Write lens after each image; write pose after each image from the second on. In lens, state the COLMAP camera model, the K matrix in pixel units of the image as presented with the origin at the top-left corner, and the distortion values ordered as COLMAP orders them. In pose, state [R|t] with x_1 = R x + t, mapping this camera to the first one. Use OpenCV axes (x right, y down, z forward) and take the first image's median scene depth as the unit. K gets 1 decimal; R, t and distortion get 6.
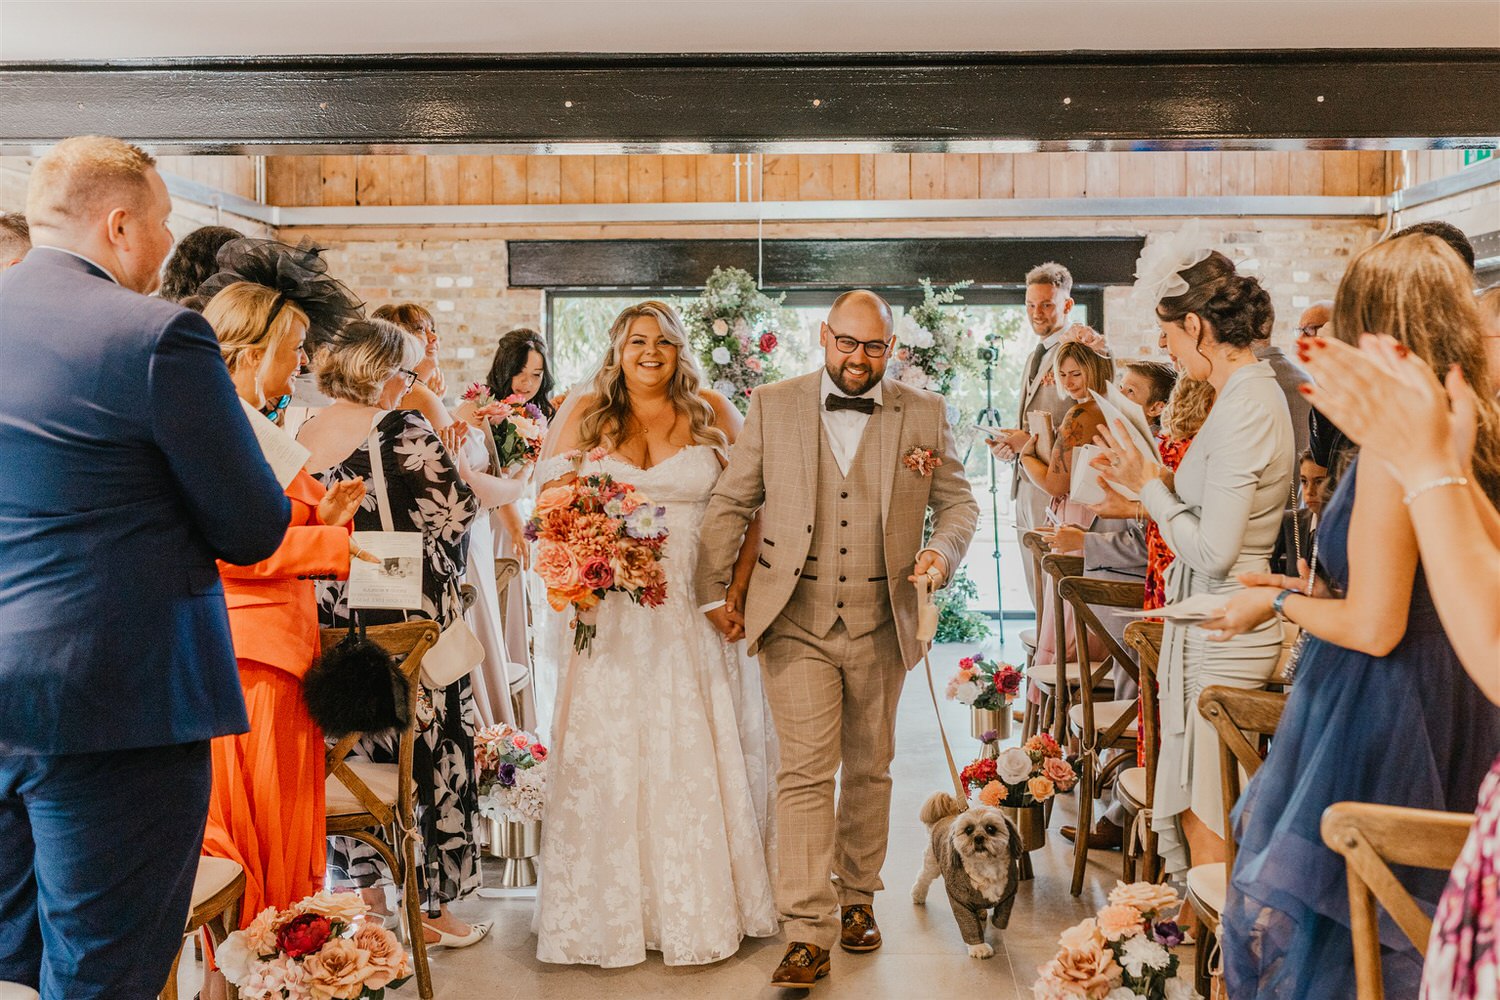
lens RADIAL K [[1853.5, 0, 750.0], [0, 1853.5, 500.0], [0, 0, 1]] dist [0.002923, 0.004820]
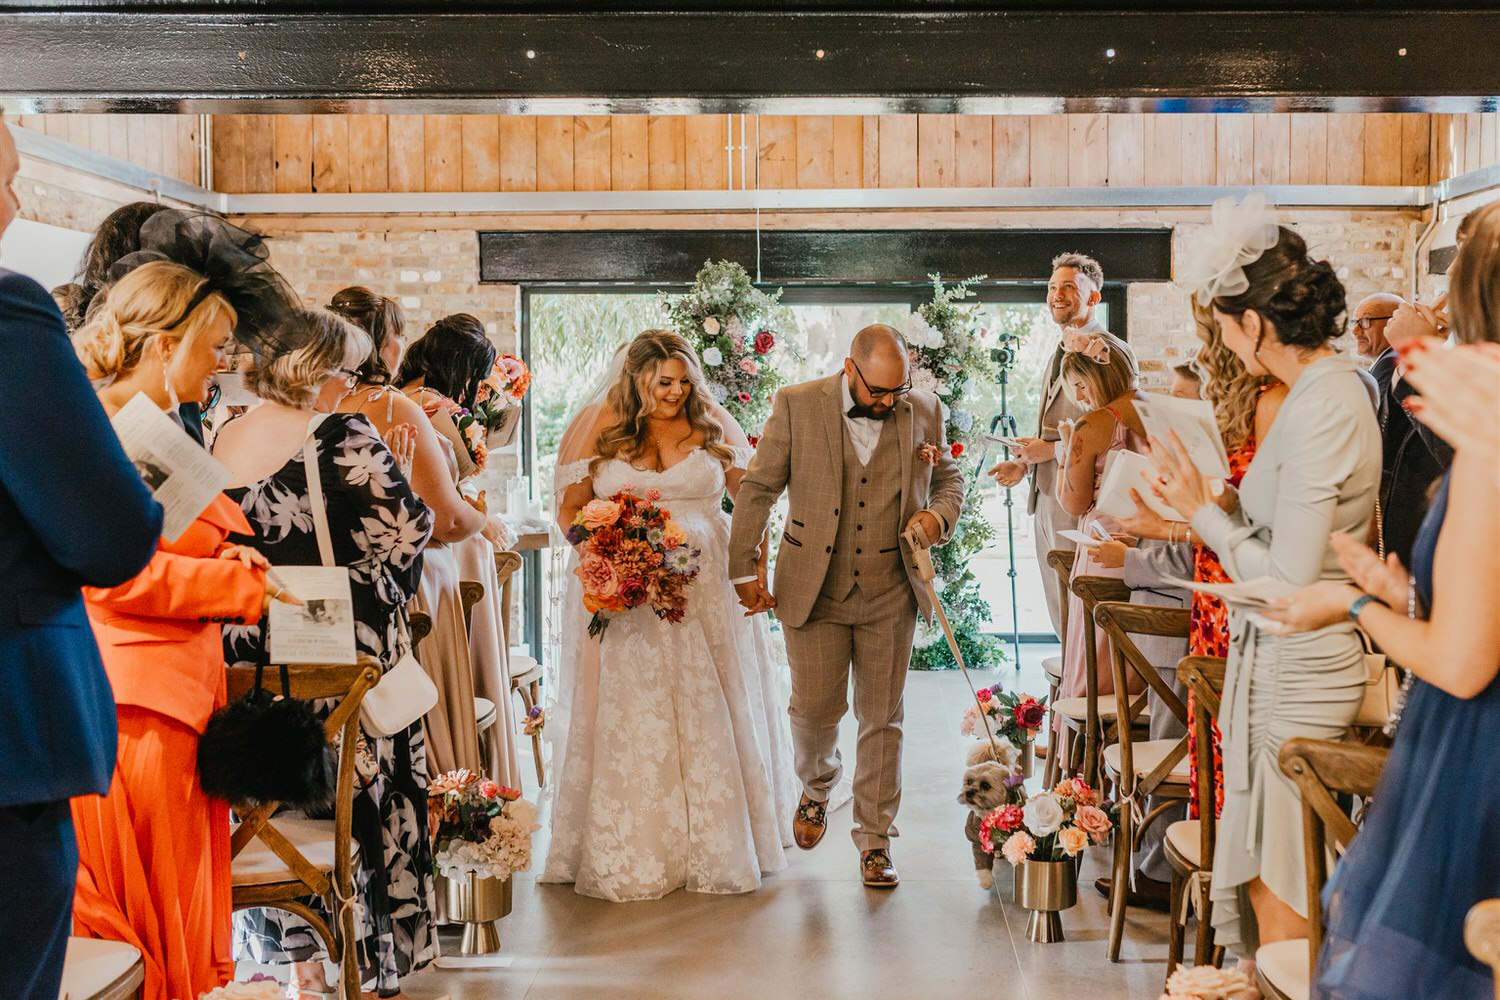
lens RADIAL K [[1333.9, 0, 779.3], [0, 1333.9, 499.2], [0, 0, 1]] dist [-0.019180, -0.002034]
pose [[0.999730, -0.001073, 0.023211, 0.002188], [0.001193, 0.999986, -0.005156, -0.004354], [-0.023205, 0.005183, 0.999717, 0.363054]]
